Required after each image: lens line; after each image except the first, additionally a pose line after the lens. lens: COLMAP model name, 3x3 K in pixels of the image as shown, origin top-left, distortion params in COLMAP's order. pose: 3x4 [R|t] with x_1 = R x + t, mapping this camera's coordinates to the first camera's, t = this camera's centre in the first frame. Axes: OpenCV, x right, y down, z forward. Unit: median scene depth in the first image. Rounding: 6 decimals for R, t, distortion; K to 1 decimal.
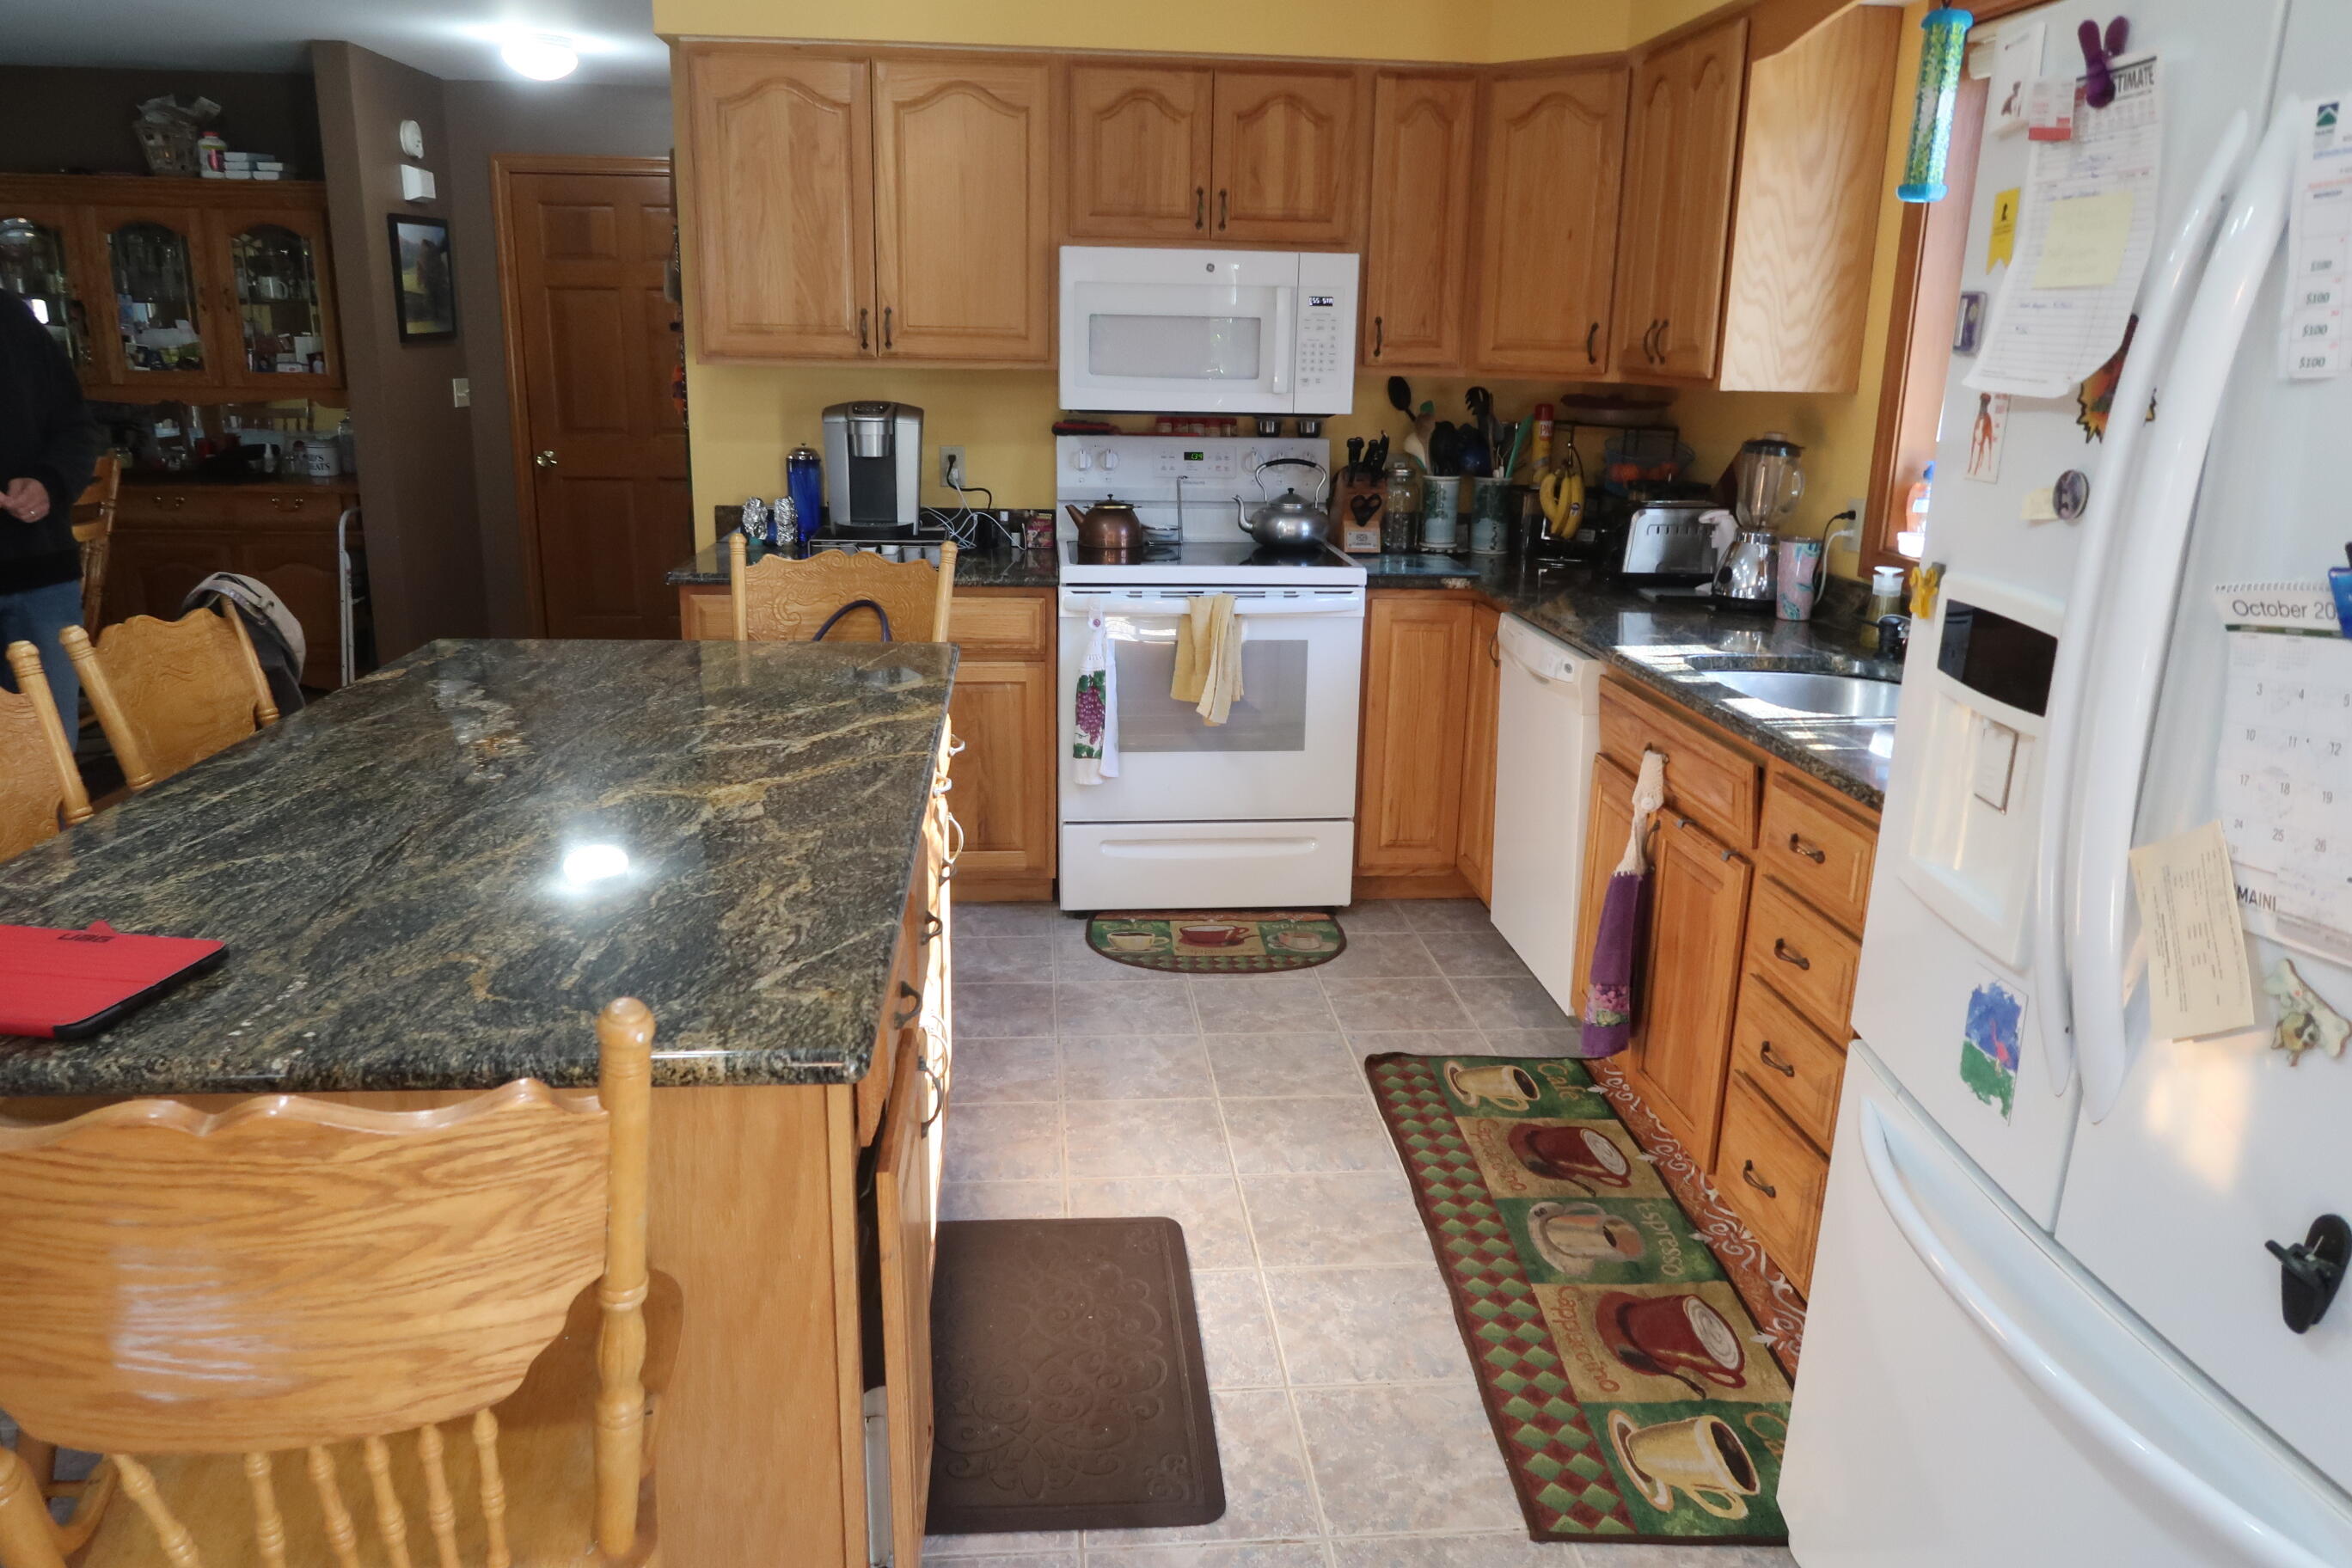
lens RADIAL K [[1618.7, 0, 1176.3], [0, 1618.7, 786.4], [0, 0, 1]] dist [-0.030751, 0.007362]
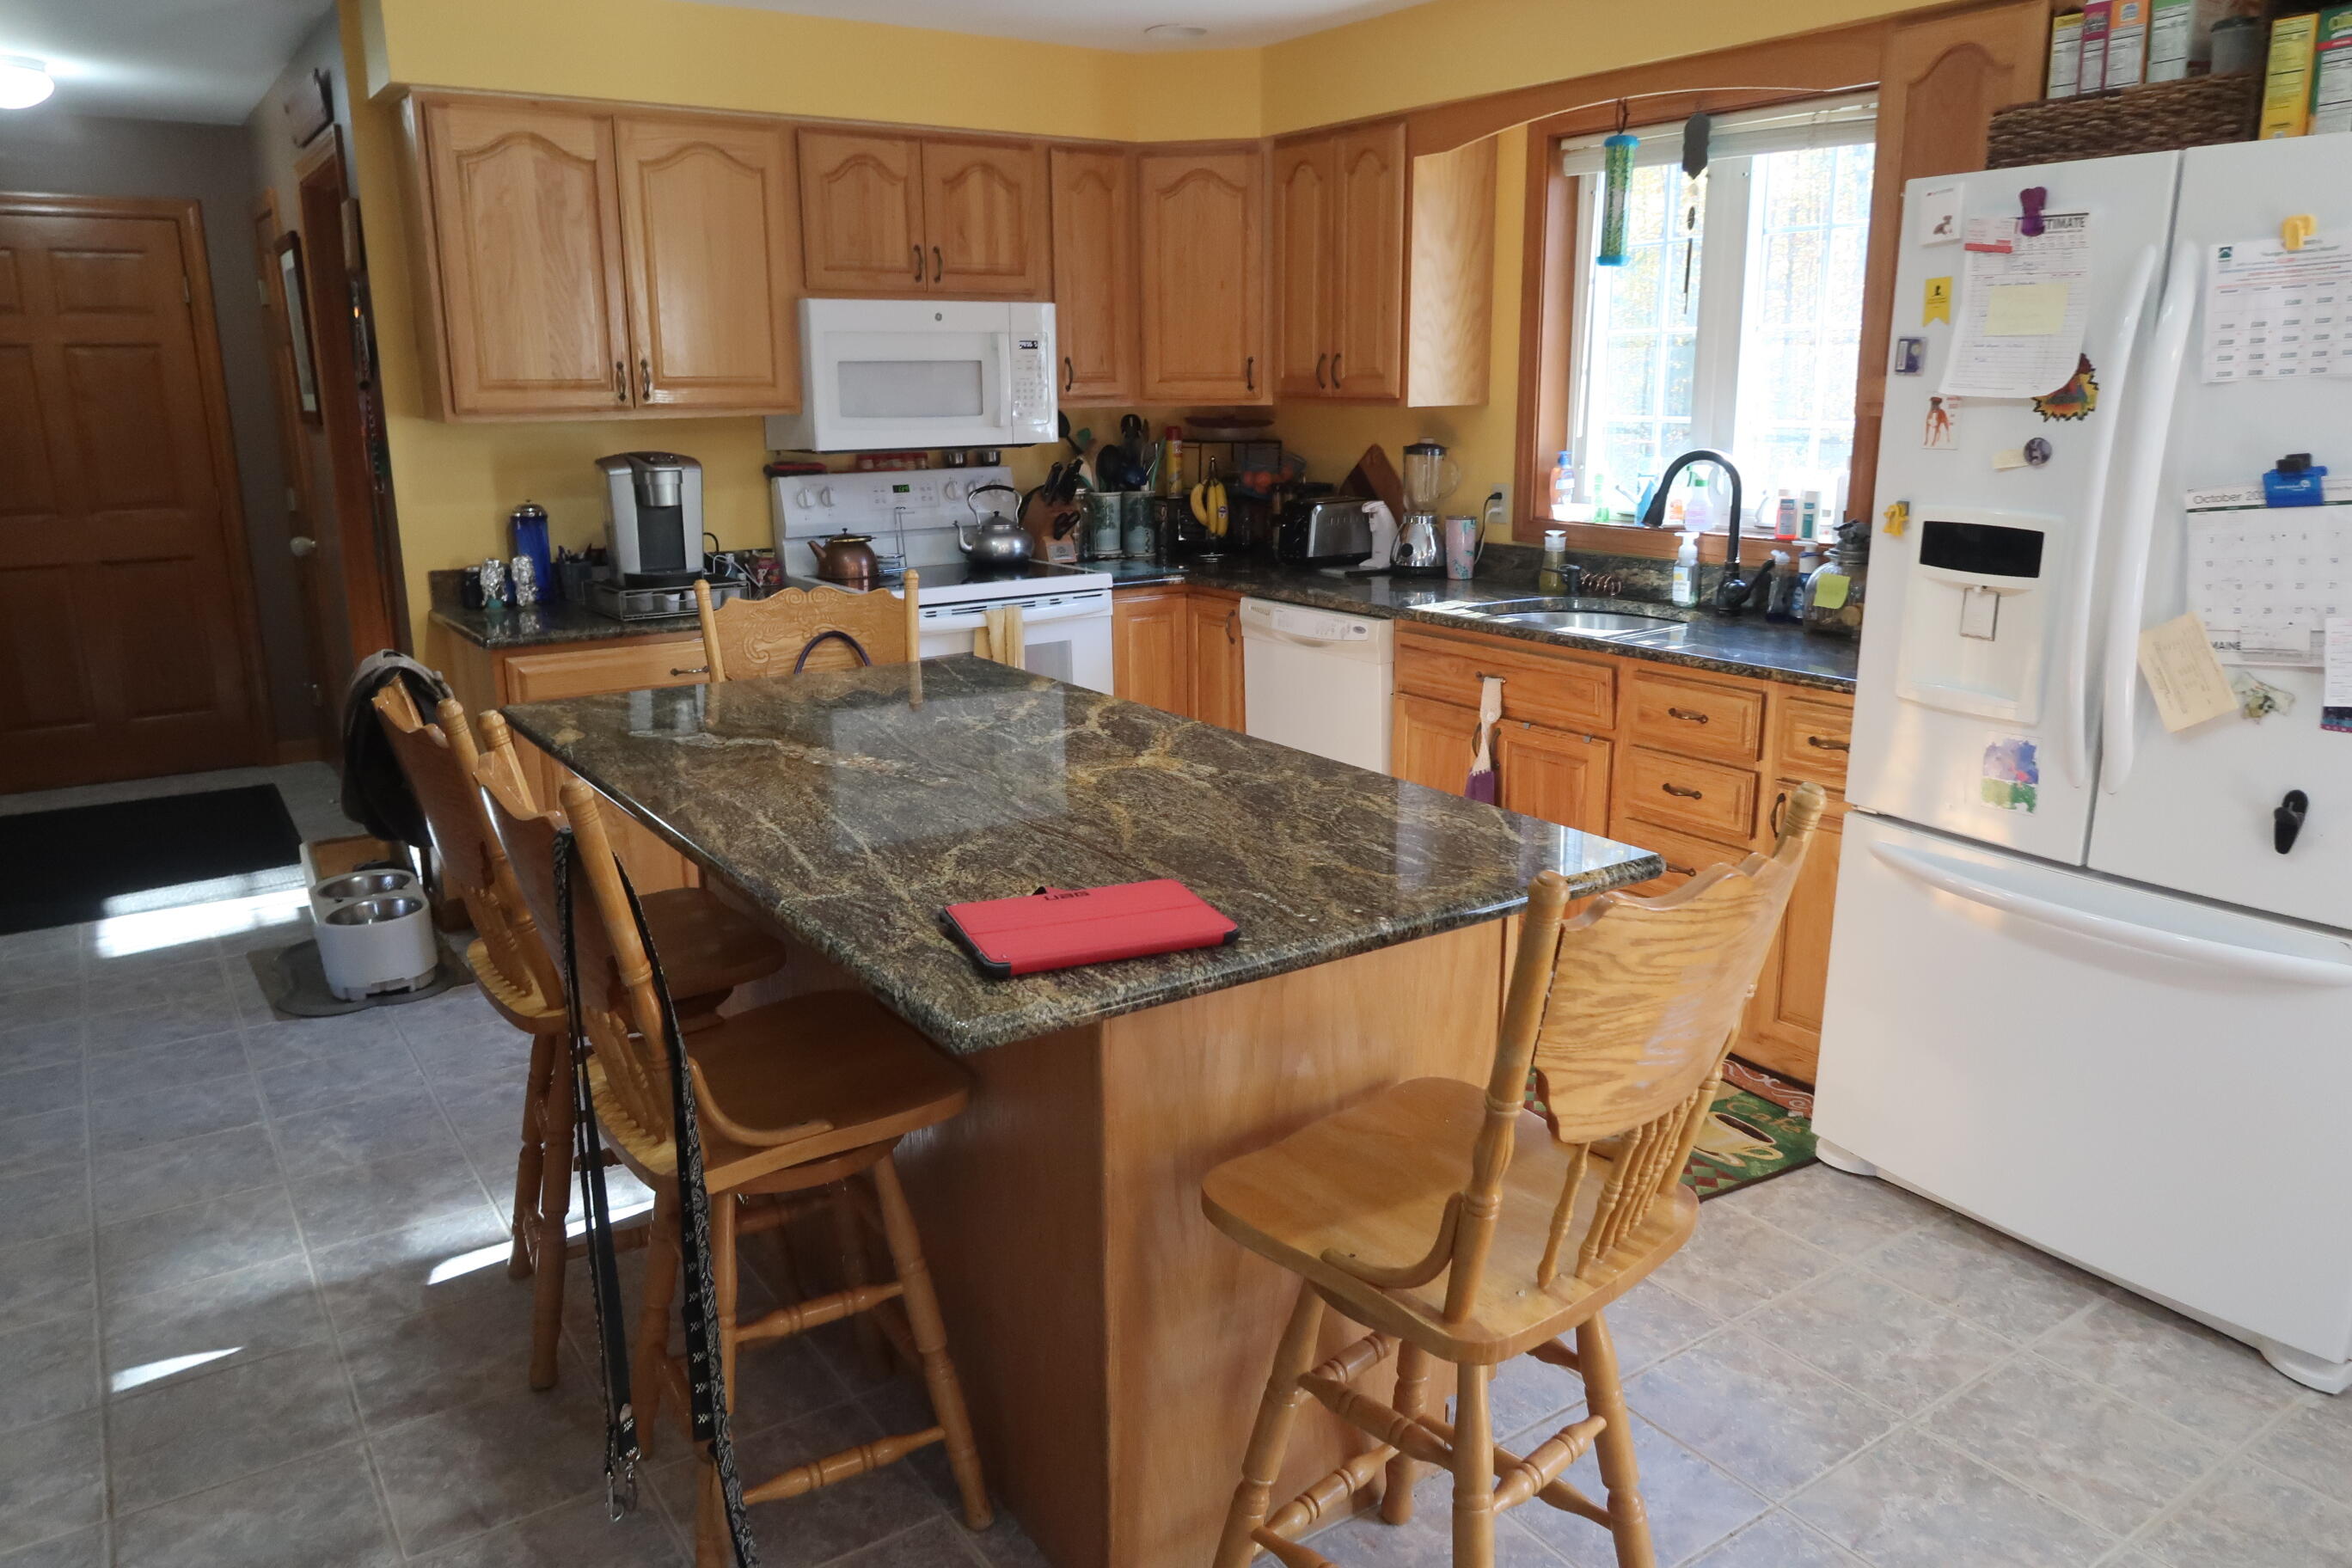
lens RADIAL K [[1618.7, 0, 1171.2], [0, 1618.7, 790.6], [0, 0, 1]] dist [-0.030751, 0.007362]
pose [[0.874549, -0.147266, 0.462035, -0.409623], [0.154753, 0.987711, 0.021896, 0.000697], [-0.459582, 0.052353, 0.886591, -0.040997]]
